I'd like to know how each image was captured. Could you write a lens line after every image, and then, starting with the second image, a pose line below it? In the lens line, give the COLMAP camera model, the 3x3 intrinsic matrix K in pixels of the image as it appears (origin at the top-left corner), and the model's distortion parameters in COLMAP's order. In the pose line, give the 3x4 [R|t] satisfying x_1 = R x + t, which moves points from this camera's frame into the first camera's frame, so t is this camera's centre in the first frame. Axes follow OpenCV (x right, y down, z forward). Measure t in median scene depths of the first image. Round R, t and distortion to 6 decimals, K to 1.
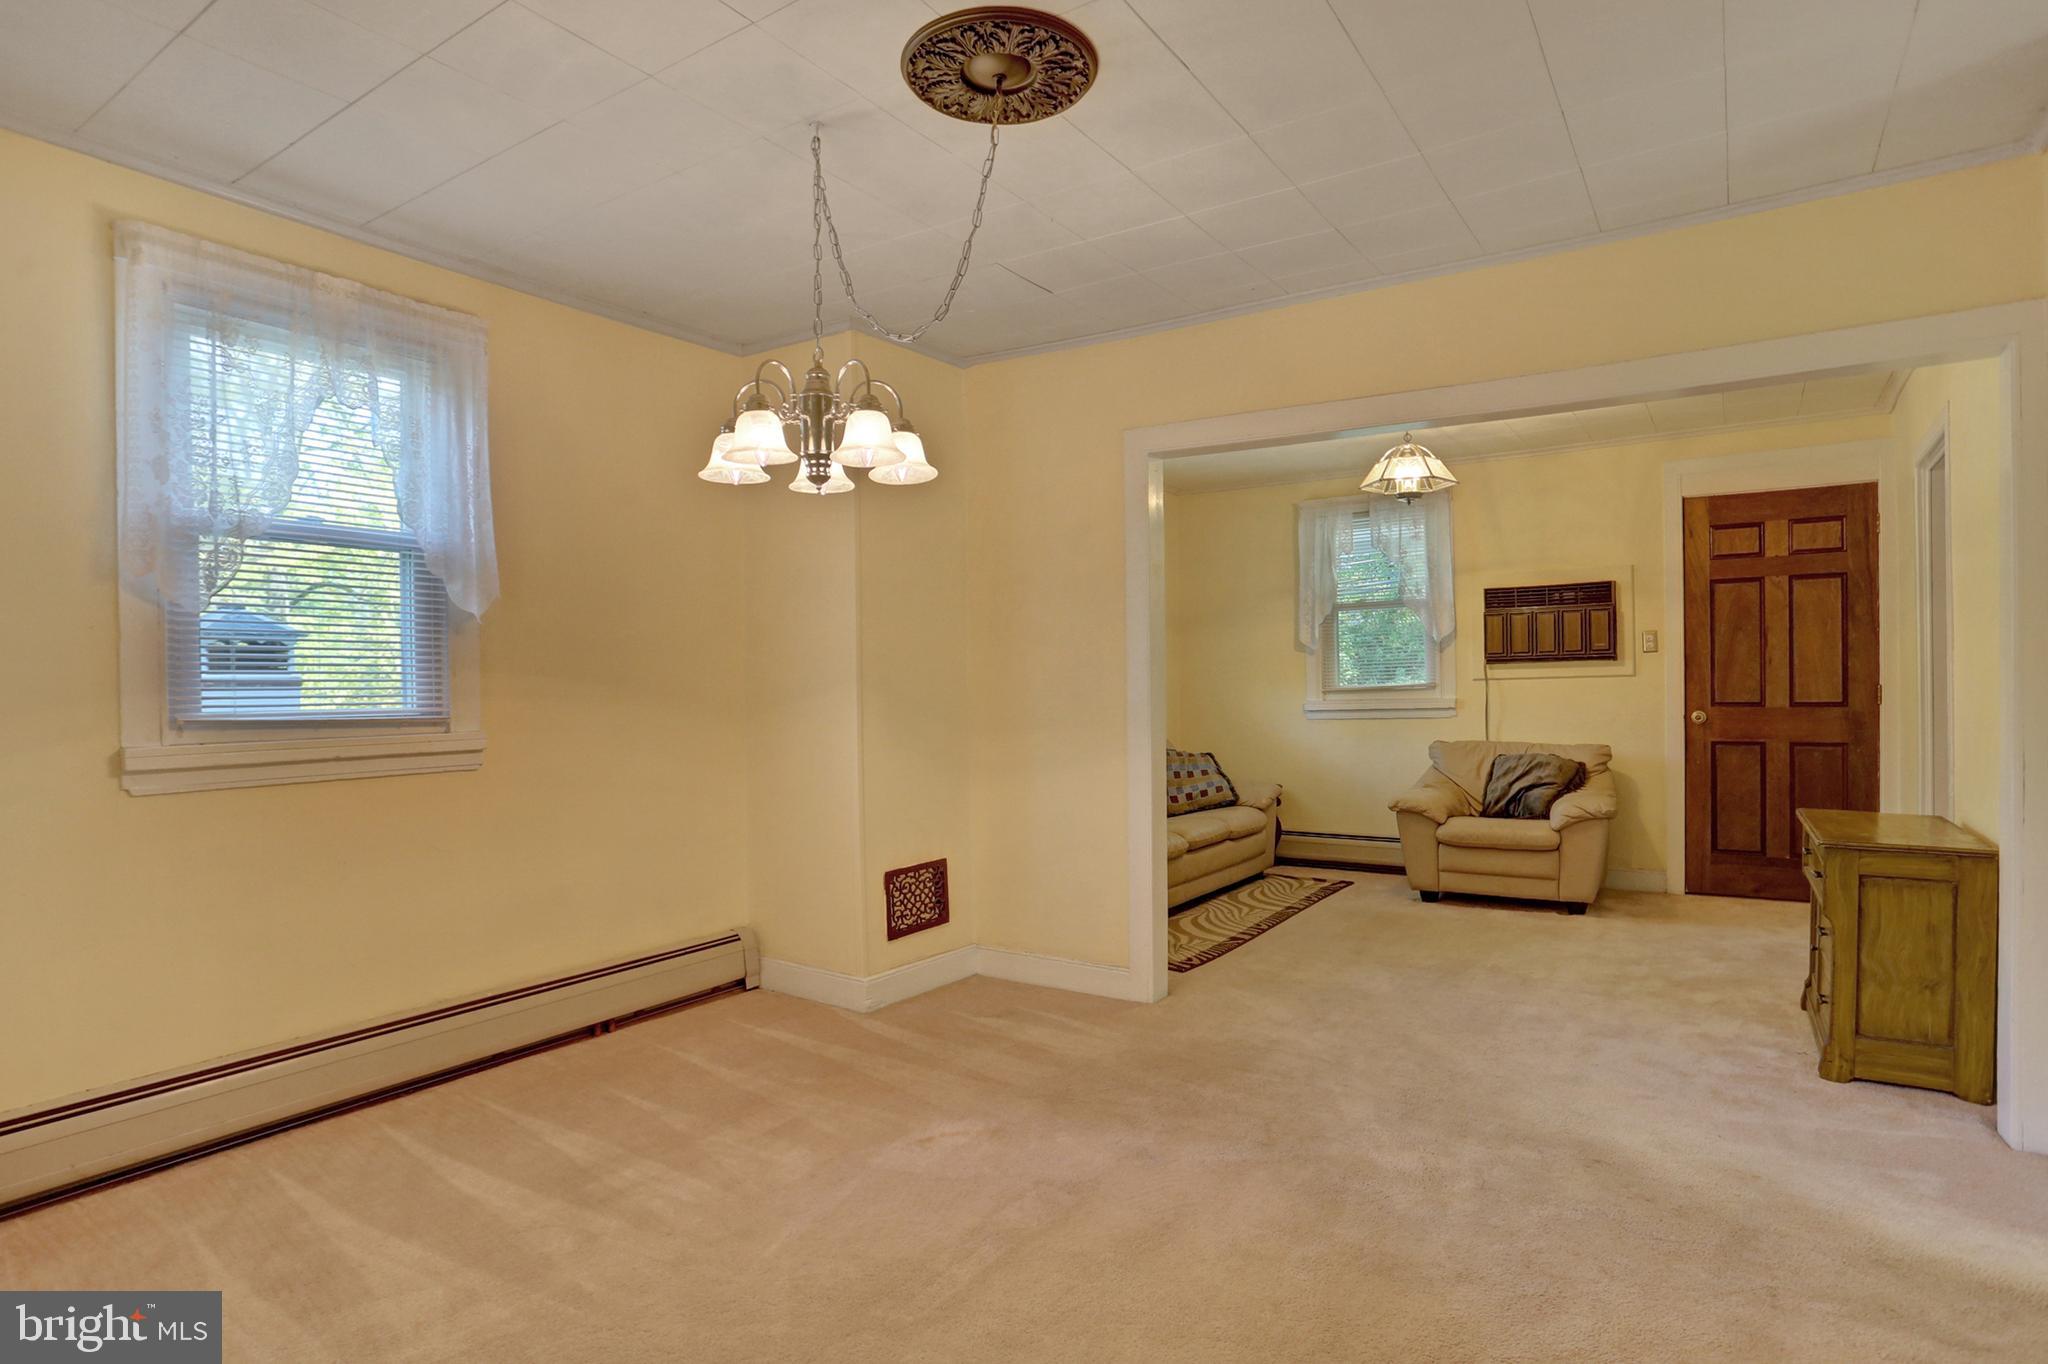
lens RADIAL K [[1123.9, 0, 1024.0], [0, 1123.9, 682.0], [0, 0, 1]] dist [-0.026653, 0.000589]
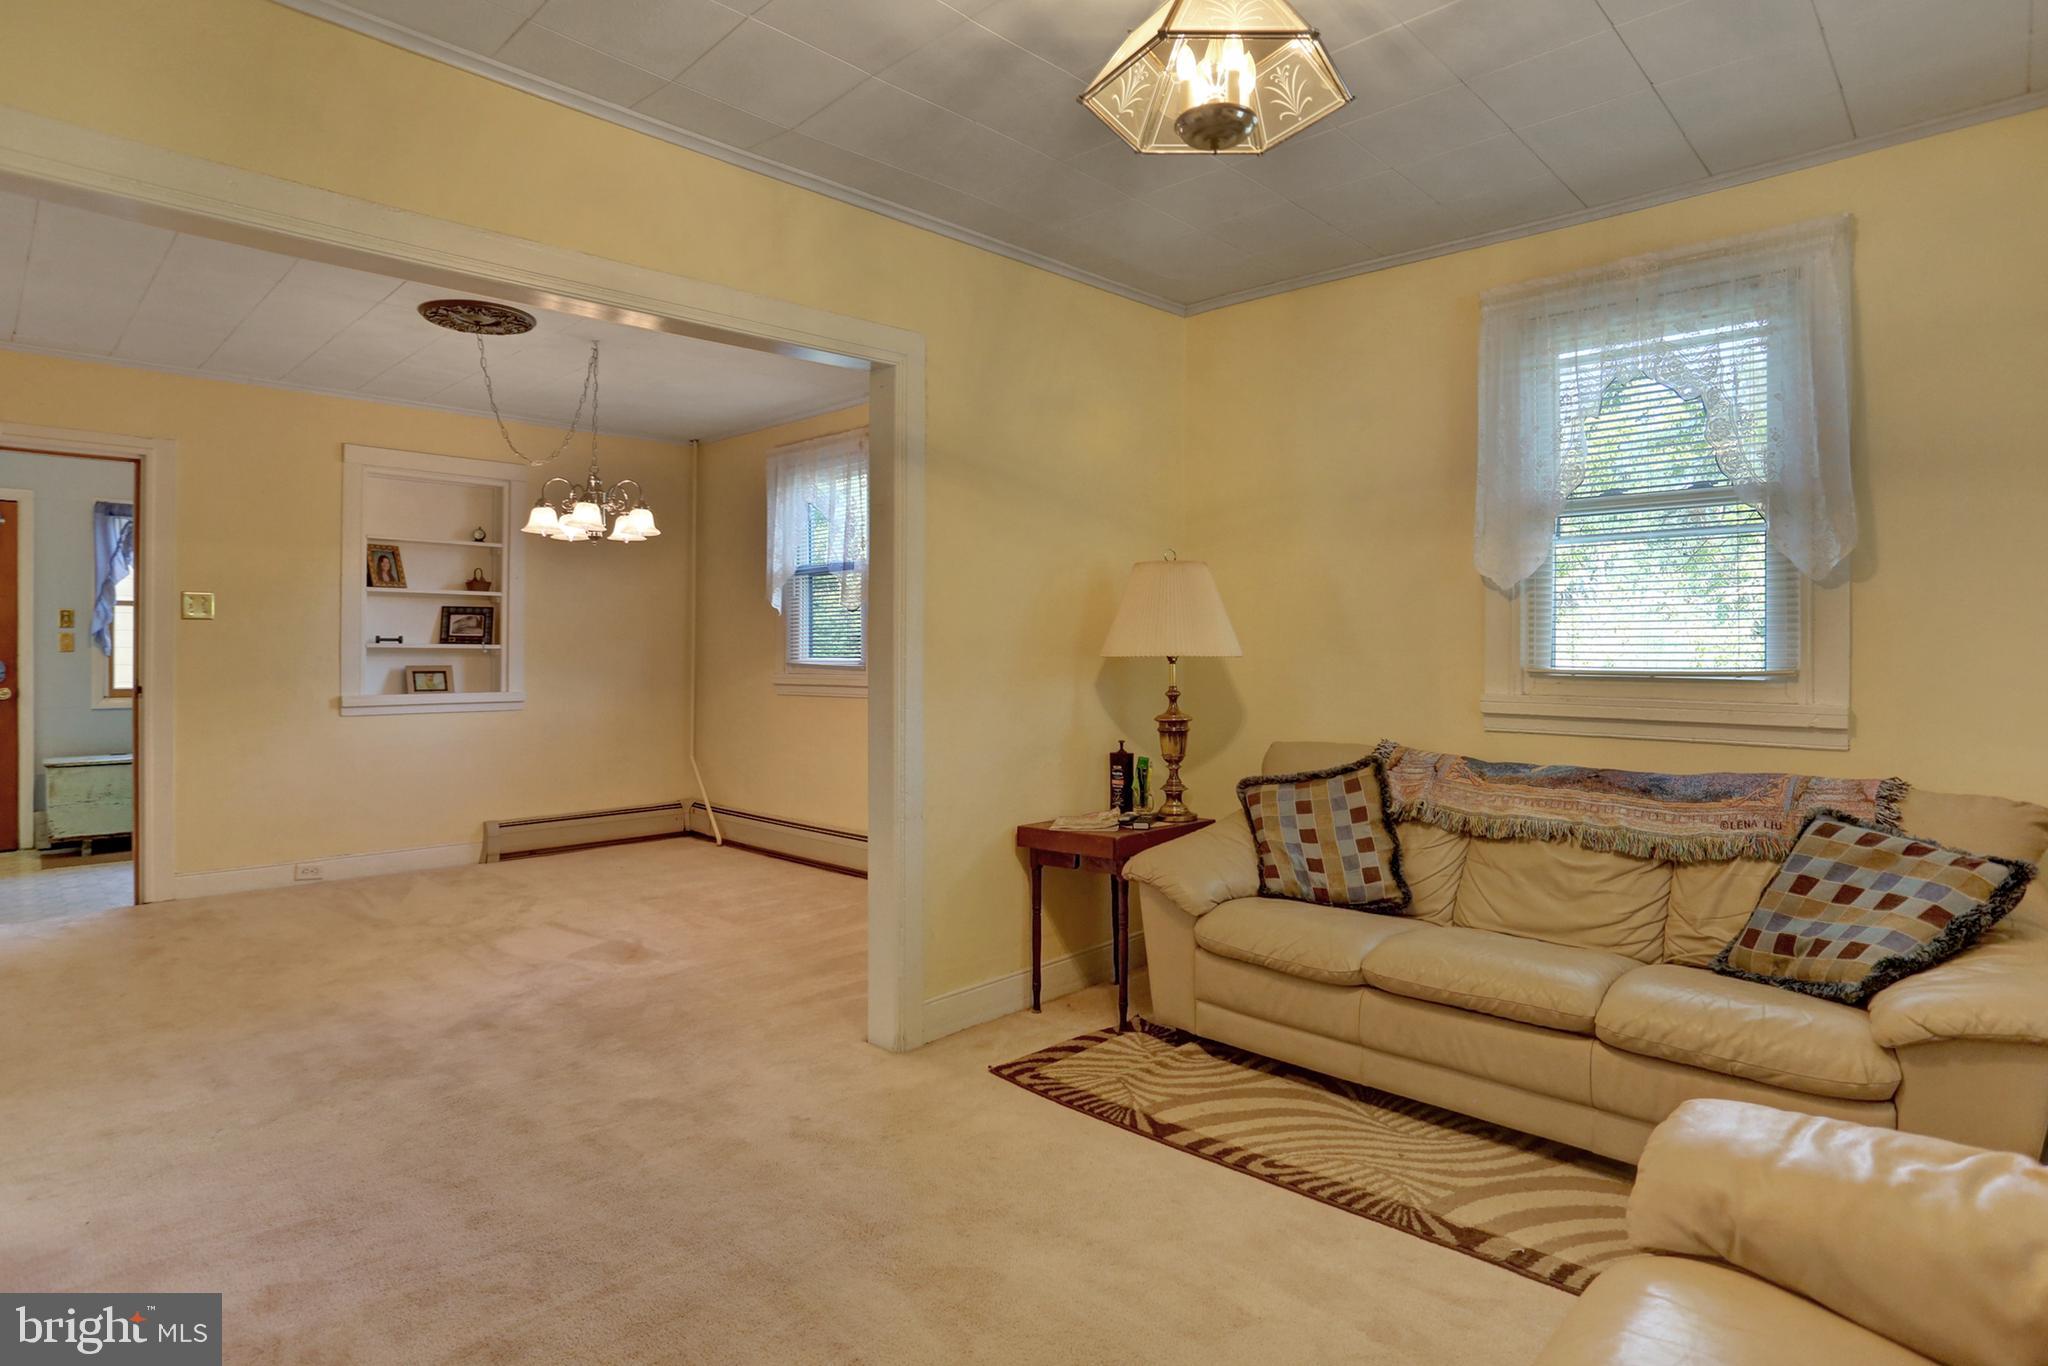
lens RADIAL K [[1083.2, 0, 1028.8], [0, 1083.2, 643.9], [0, 0, 1]] dist [-0.020665, 0.001577]
pose [[-0.195493, 0.009568, -0.980658, 0.622253], [0.010860, 0.999912, 0.007591, -0.007203], [0.980645, -0.009166, -0.195579, 0.914712]]
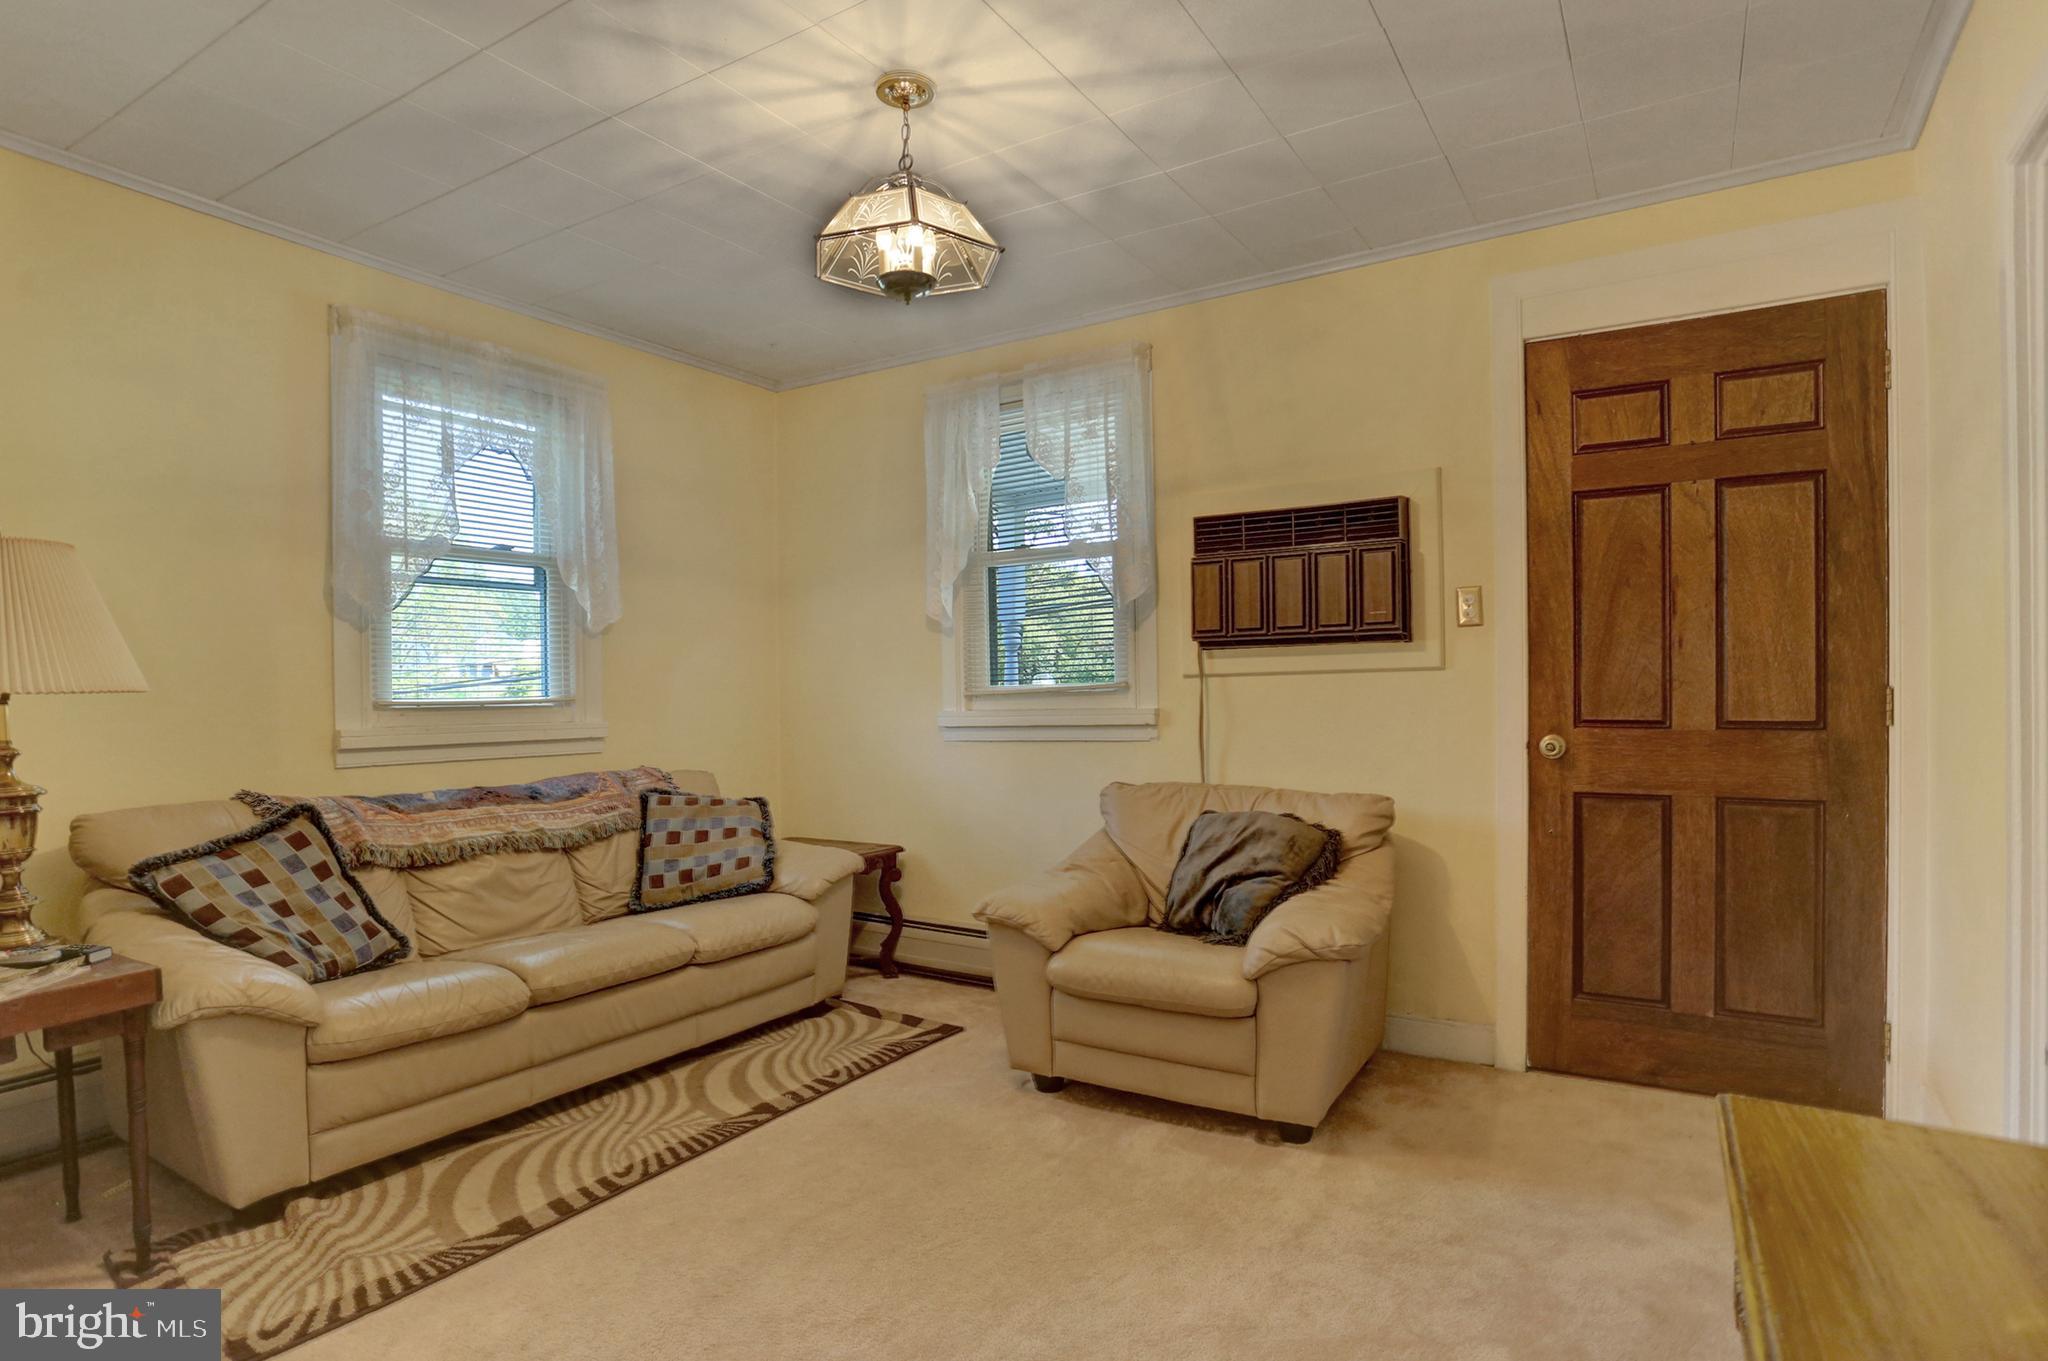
lens RADIAL K [[1079.7, 0, 1024.0], [0, 1079.7, 680.5], [0, 0, 1]] dist [-0.067931, 0.031277]
pose [[0.999910, 0.003877, 0.012860, 0.350494], [-0.003862, 0.999992, -0.001223, 0.001195], [-0.012864, 0.001174, 0.999917, 0.497989]]
